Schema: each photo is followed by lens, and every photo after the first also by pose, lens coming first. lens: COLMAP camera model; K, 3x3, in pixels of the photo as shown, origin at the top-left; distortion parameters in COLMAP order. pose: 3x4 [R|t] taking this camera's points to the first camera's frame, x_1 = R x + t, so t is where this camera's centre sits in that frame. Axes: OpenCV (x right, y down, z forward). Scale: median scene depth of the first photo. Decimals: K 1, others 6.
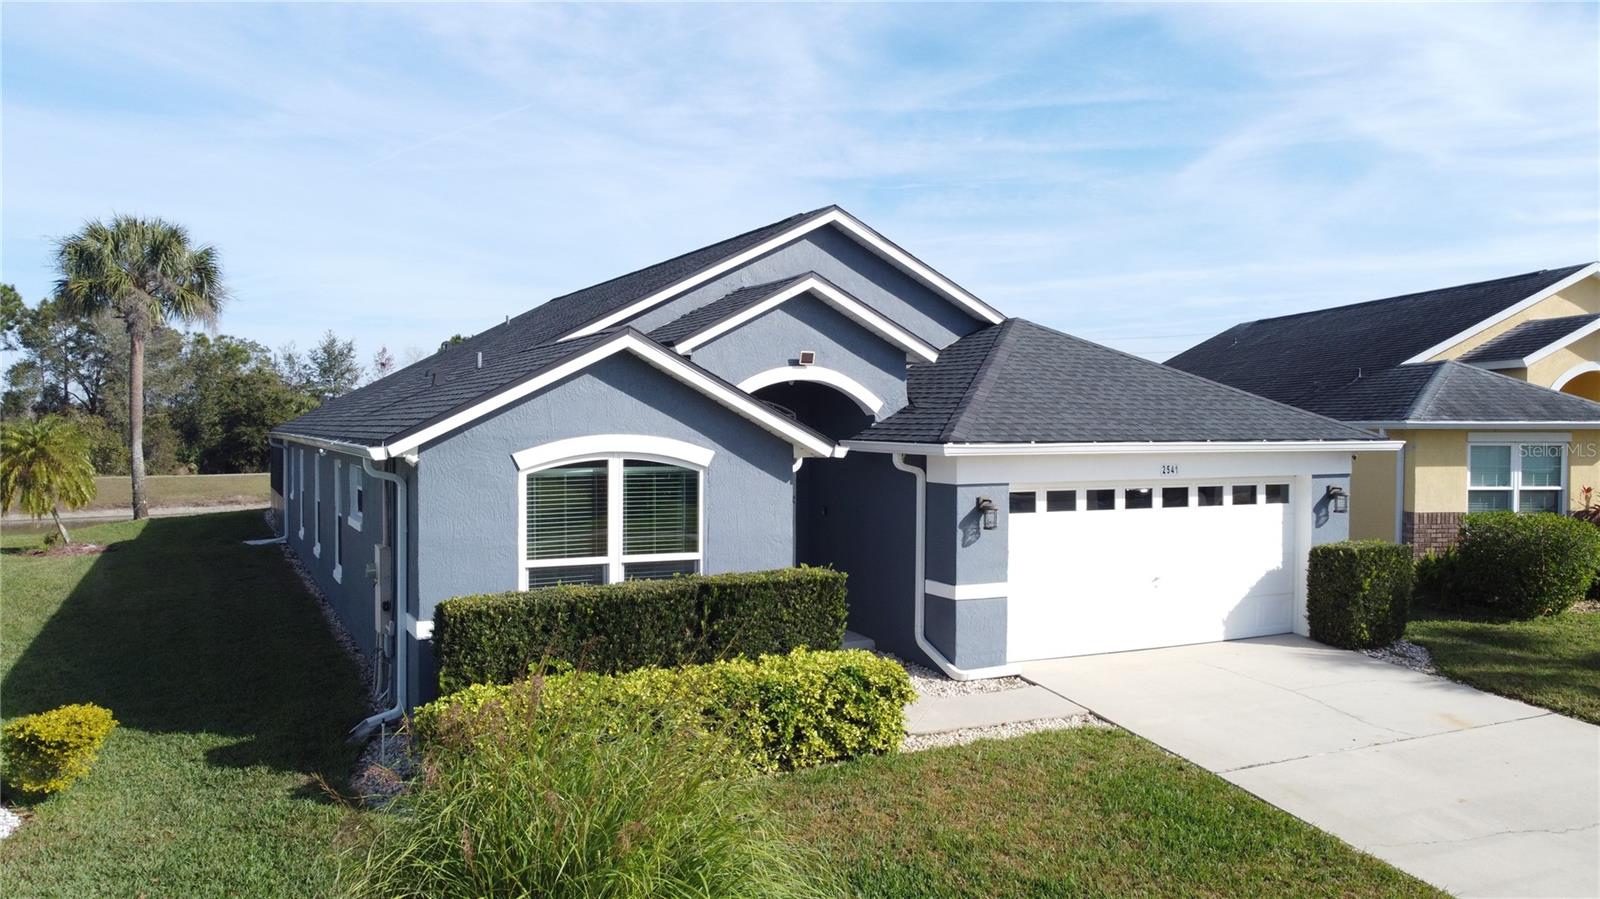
lens RADIAL K [[1207.5, 0, 800.0], [0, 1207.5, 449.5], [0, 0, 1]] dist [0.008100, -0.019145]
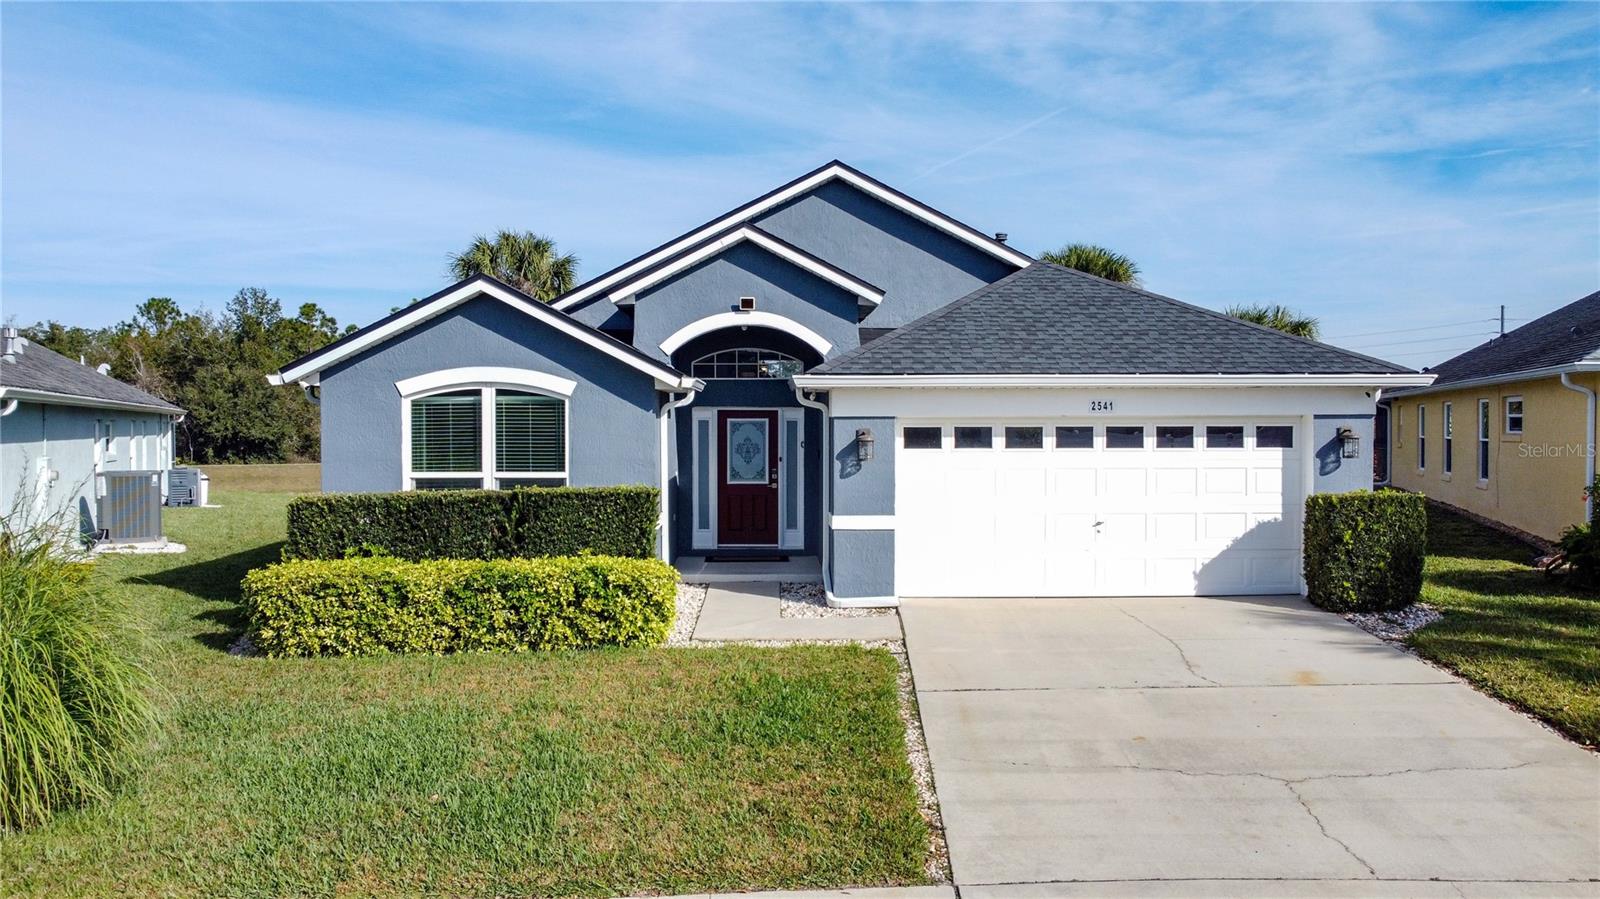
lens RADIAL K [[1207.5, 0, 800.0], [0, 1207.5, 449.5], [0, 0, 1]] dist [0.008100, -0.019145]
pose [[0.911200, 0.004389, -0.411942, 0.514173], [-0.004880, 0.999988, -0.000142, 0.055703], [0.411936, 0.002140, 0.911210, 0.049771]]
